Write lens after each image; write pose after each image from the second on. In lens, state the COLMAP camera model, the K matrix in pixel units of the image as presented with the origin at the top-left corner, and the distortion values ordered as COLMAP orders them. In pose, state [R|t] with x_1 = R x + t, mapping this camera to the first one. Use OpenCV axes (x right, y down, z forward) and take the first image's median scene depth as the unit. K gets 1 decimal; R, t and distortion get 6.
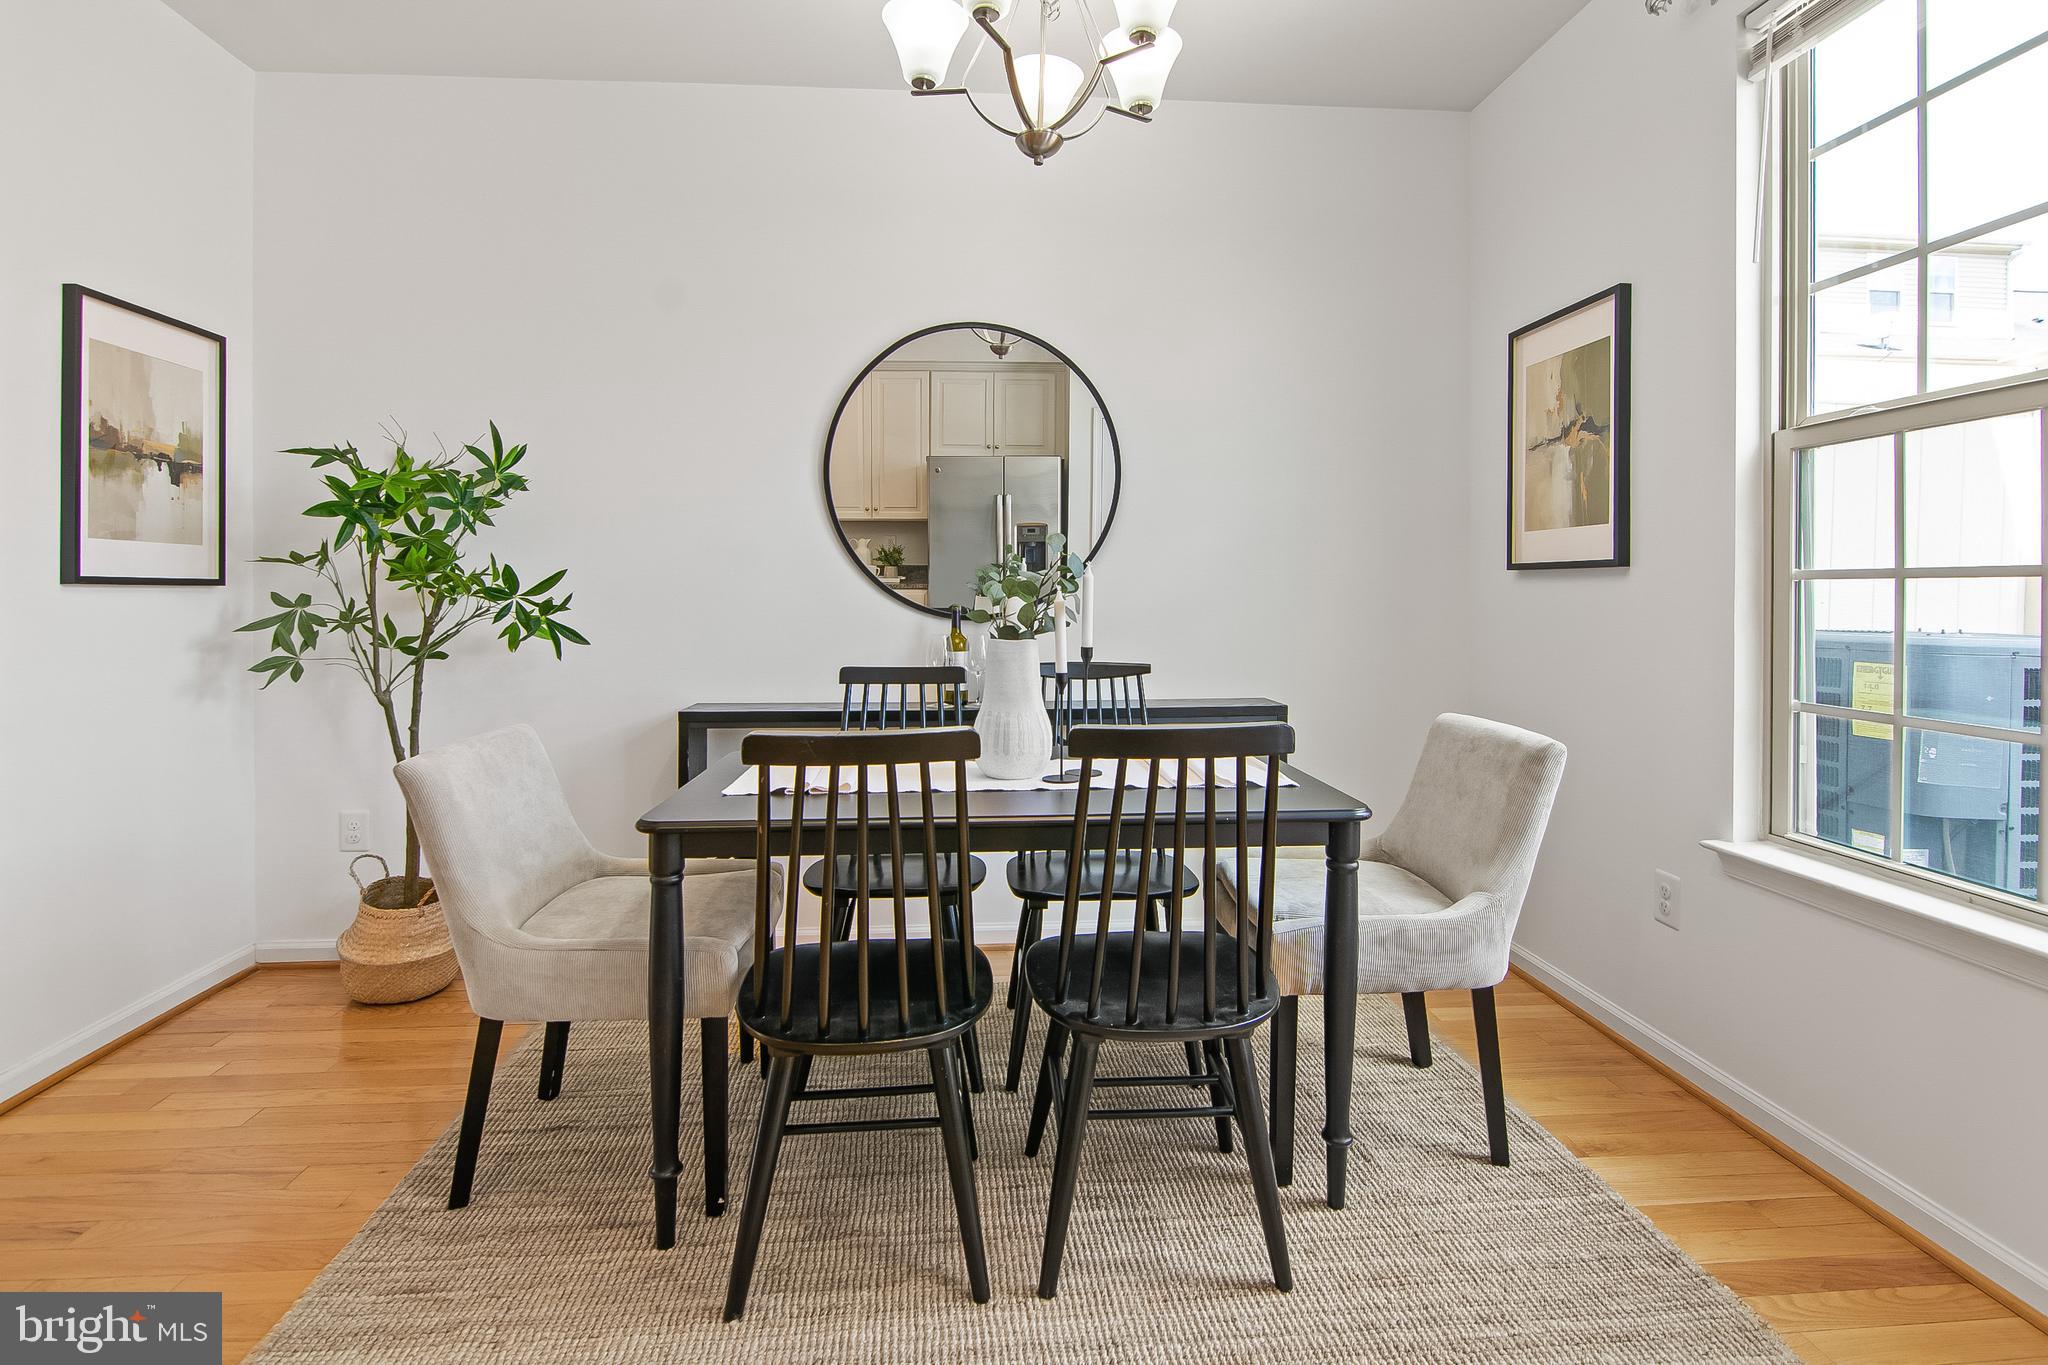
lens RADIAL K [[1026.5, 0, 1025.1], [0, 1026.5, 593.0], [0, 0, 1]] dist [-0.012705, -0.001272]
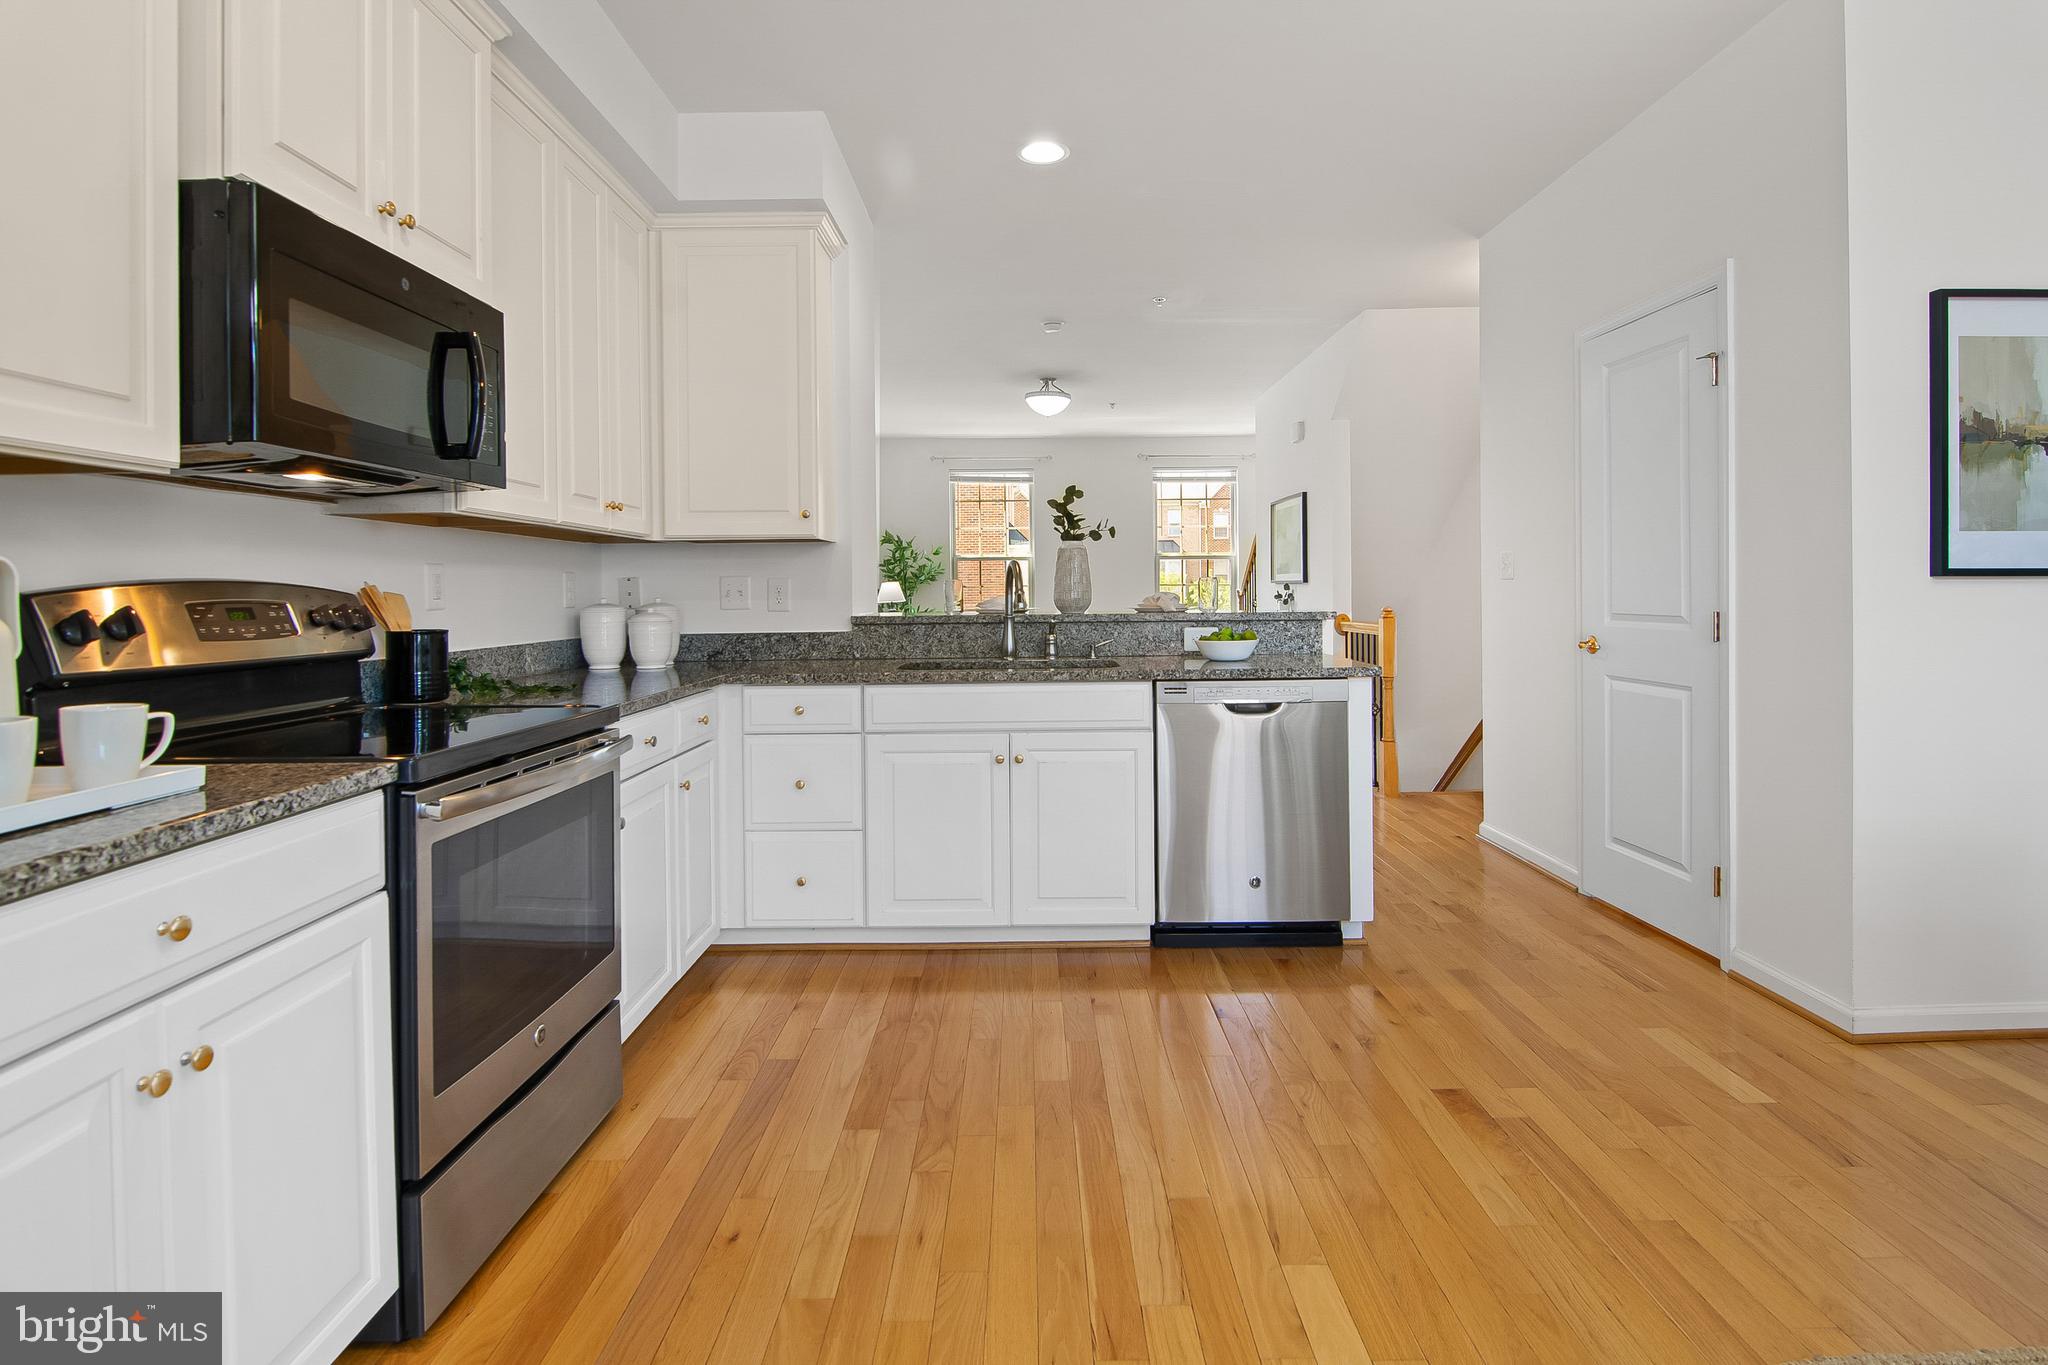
lens RADIAL K [[1026.5, 0, 1025.1], [0, 1026.5, 593.0], [0, 0, 1]] dist [-0.012705, -0.001272]
pose [[-0.080437, 0.005276, -0.996746, 0.164116], [0.006603, 0.999967, 0.004761, -0.002573], [0.996738, -0.006199, -0.080469, 0.129234]]
